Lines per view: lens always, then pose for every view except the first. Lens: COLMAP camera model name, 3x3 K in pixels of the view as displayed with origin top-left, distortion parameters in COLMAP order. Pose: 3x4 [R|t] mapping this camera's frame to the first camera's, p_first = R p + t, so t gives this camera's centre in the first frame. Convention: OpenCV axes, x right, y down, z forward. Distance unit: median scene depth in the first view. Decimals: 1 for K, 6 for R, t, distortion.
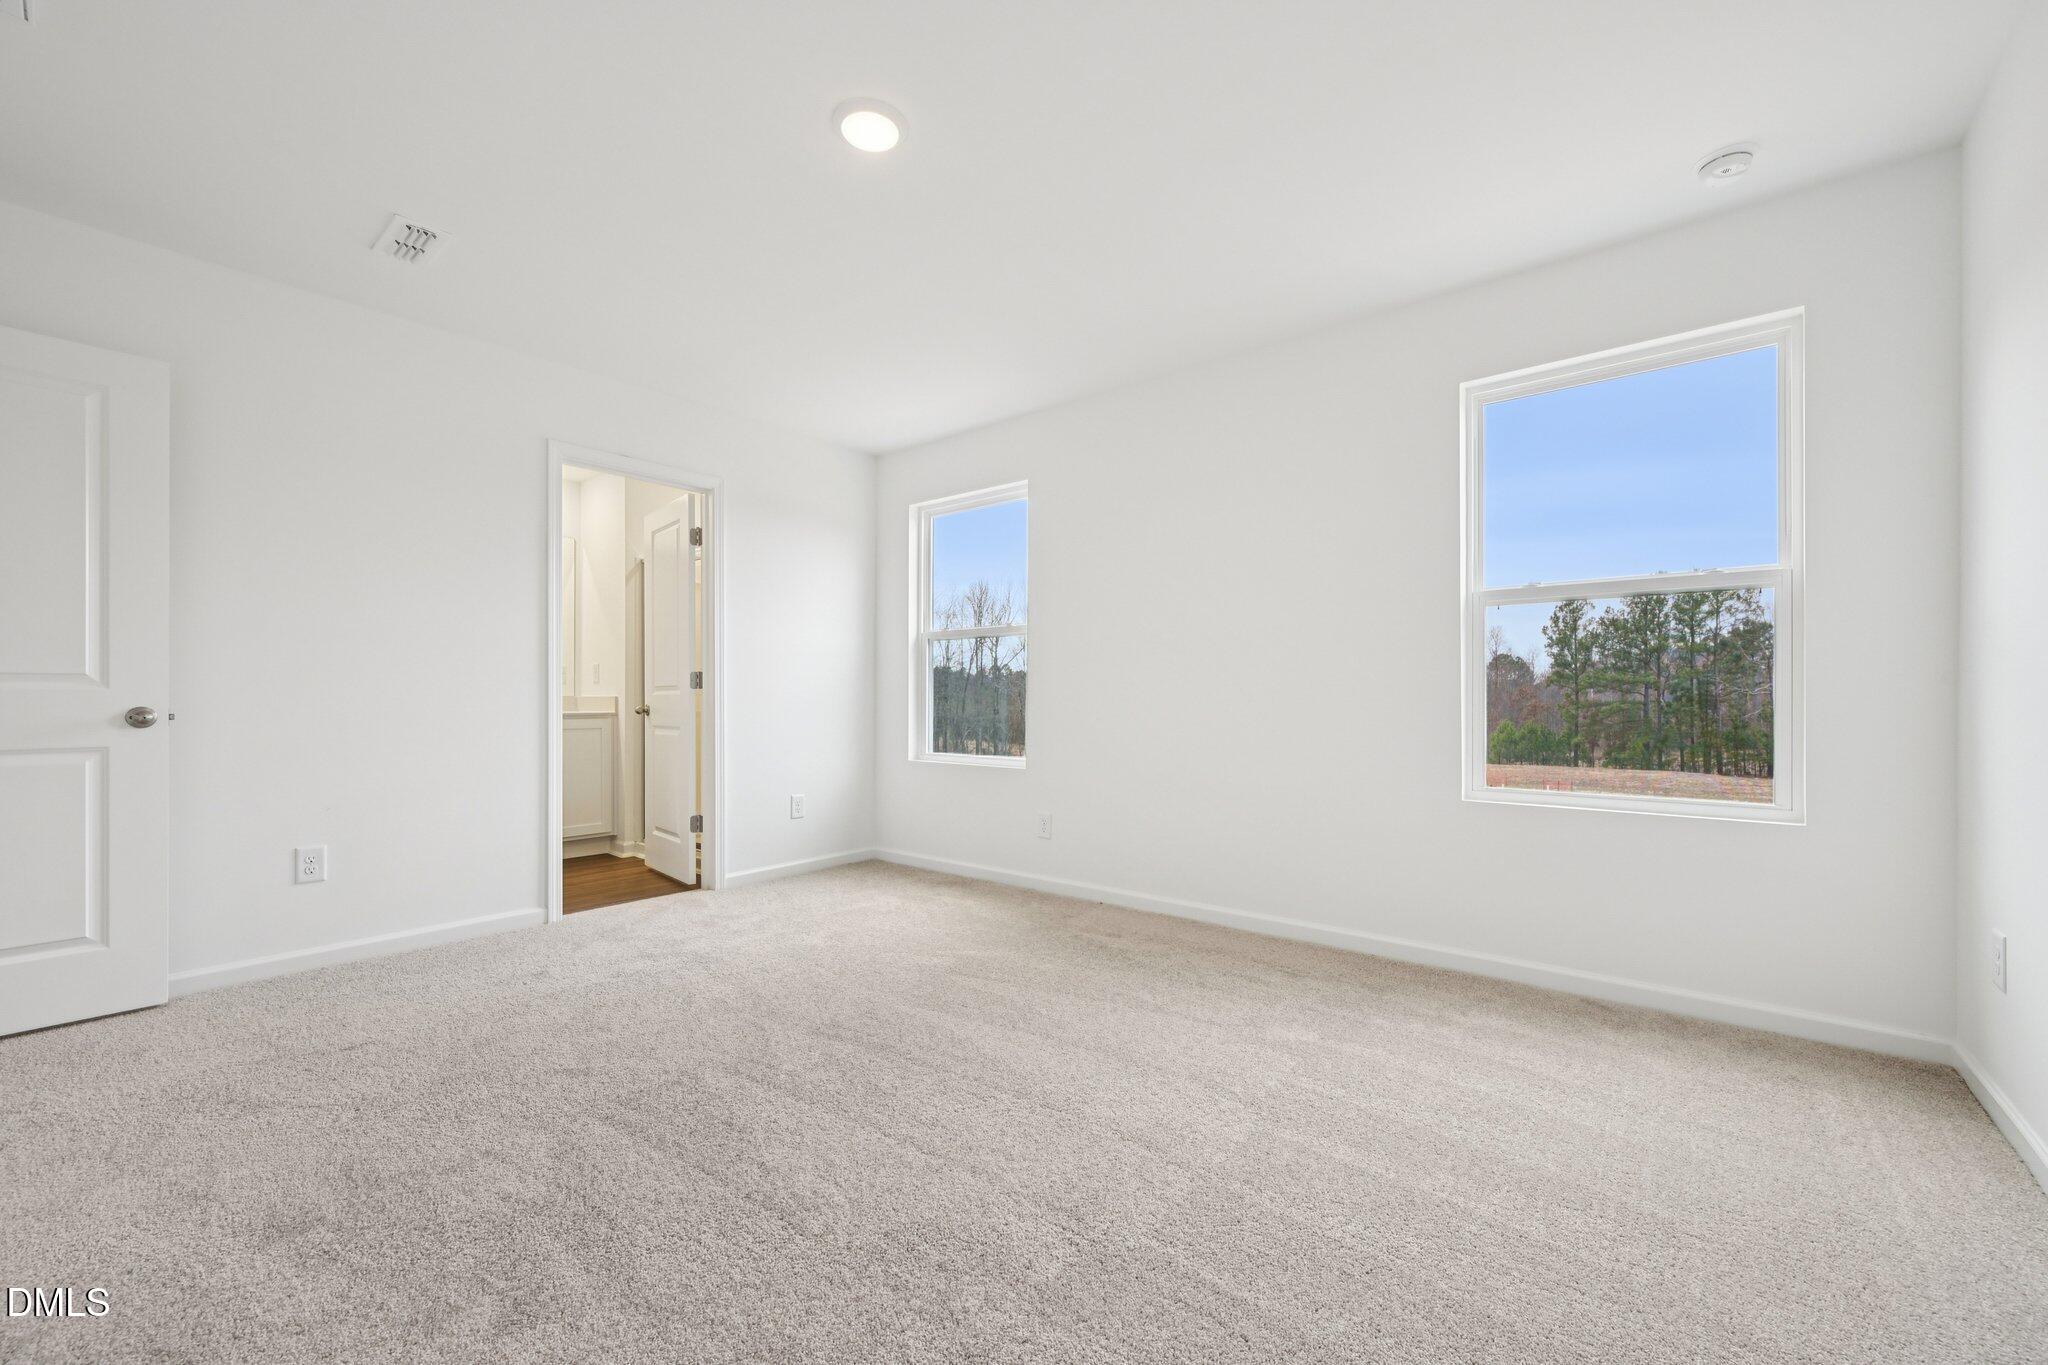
lens RADIAL K [[815.1, 0, 1012.9], [0, 815.1, 688.7], [0, 0, 1]] dist [-0.000227, -0.000491]
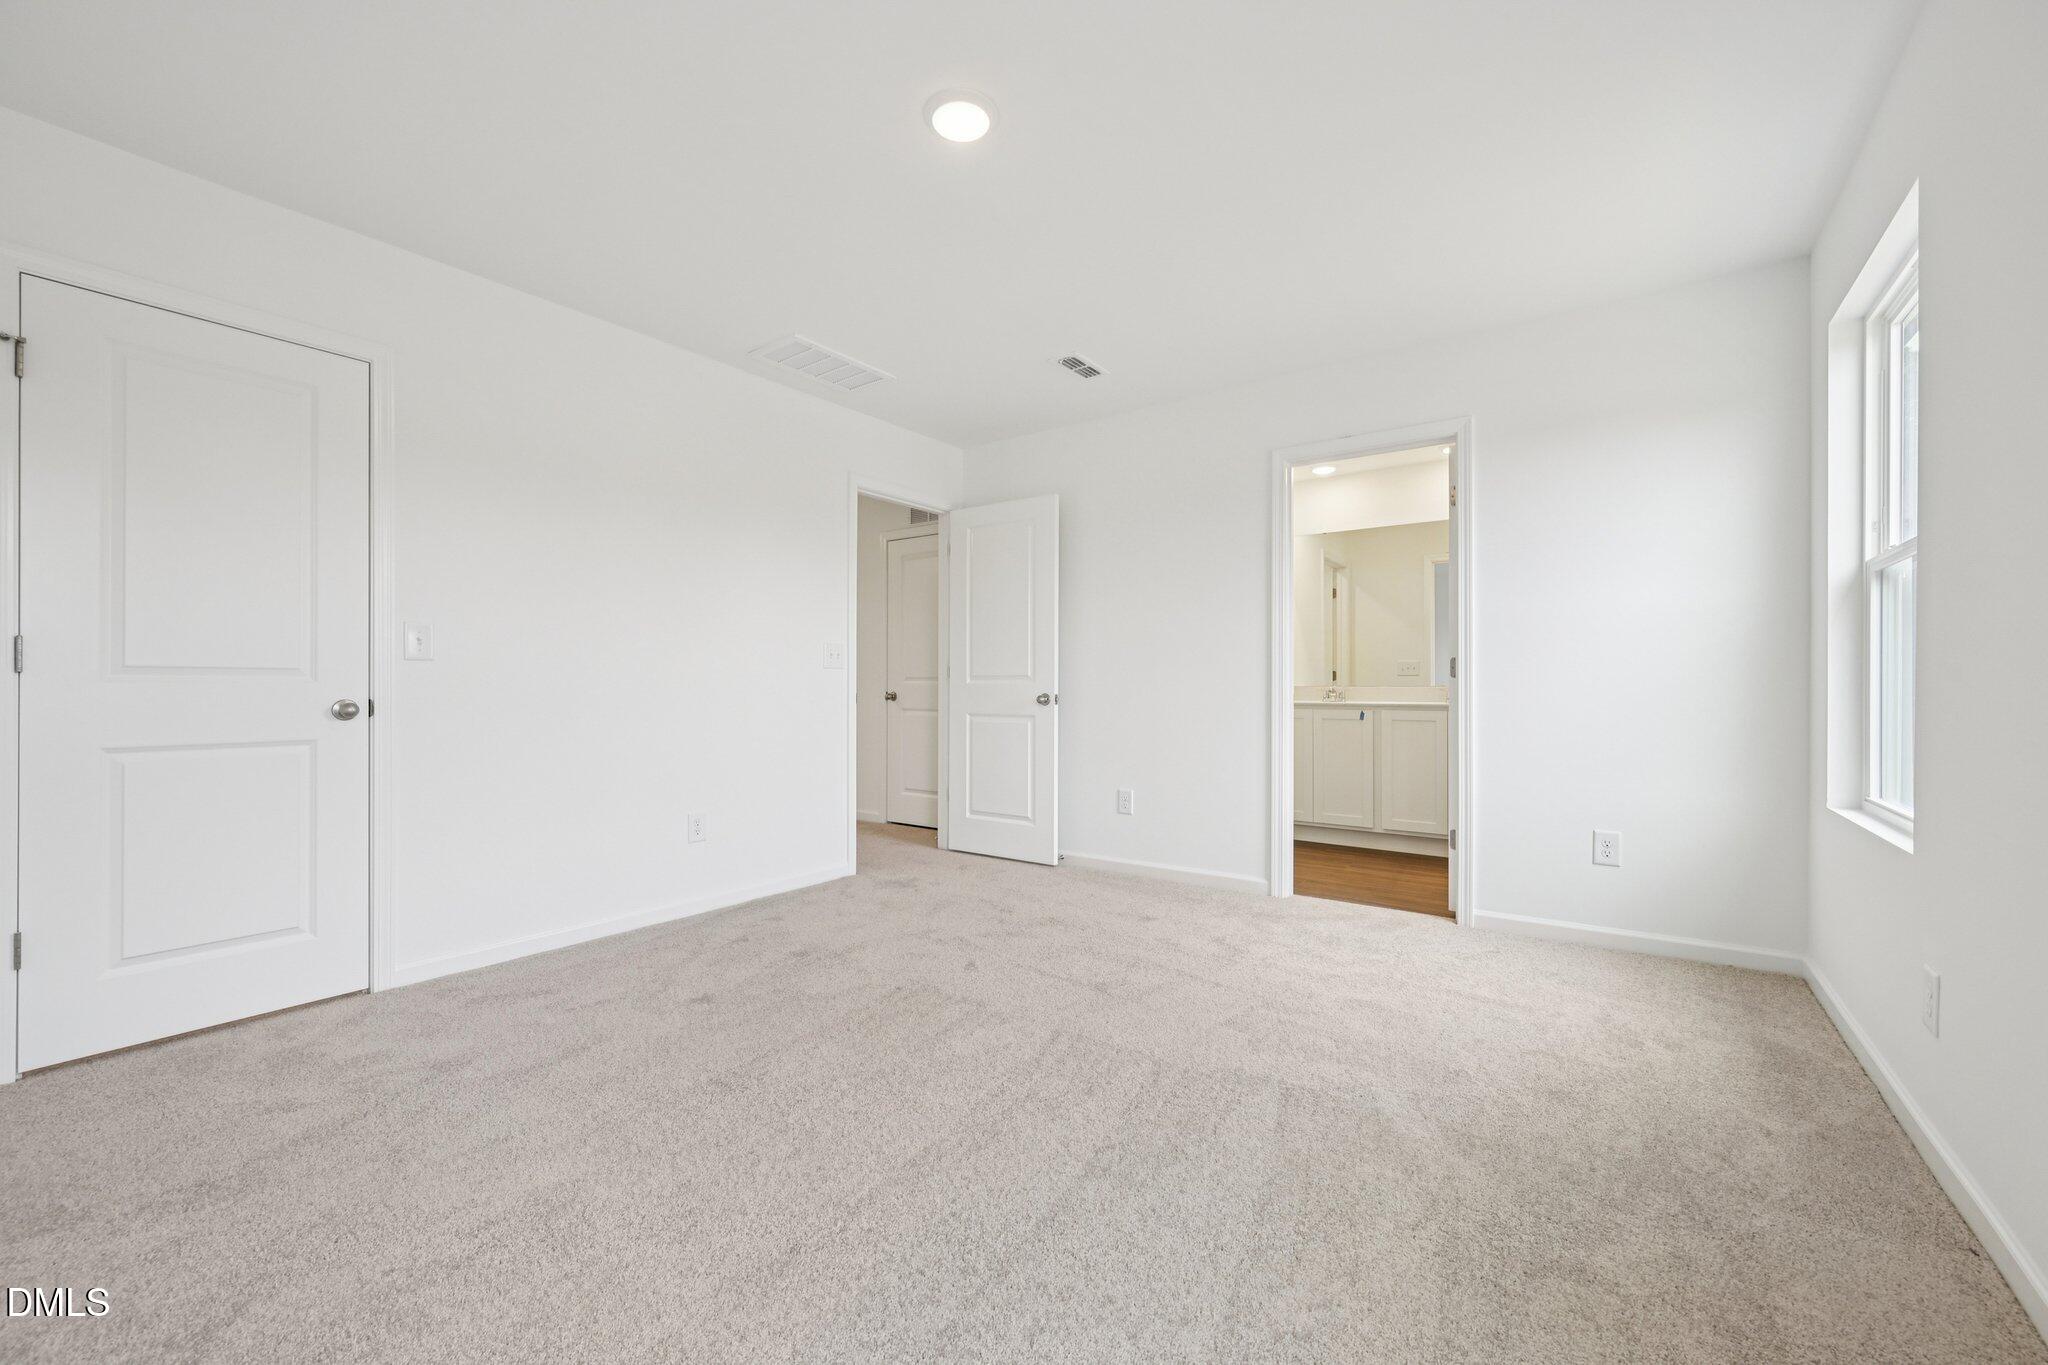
lens RADIAL K [[815.1, 0, 1012.9], [0, 815.1, 688.7], [0, 0, 1]] dist [-0.000227, -0.000491]
pose [[0.057991, -0.000206, -0.998317, 0.403413], [0.009413, 0.999956, 0.000340, 0.006945], [0.998273, -0.009416, 0.057990, 0.492305]]
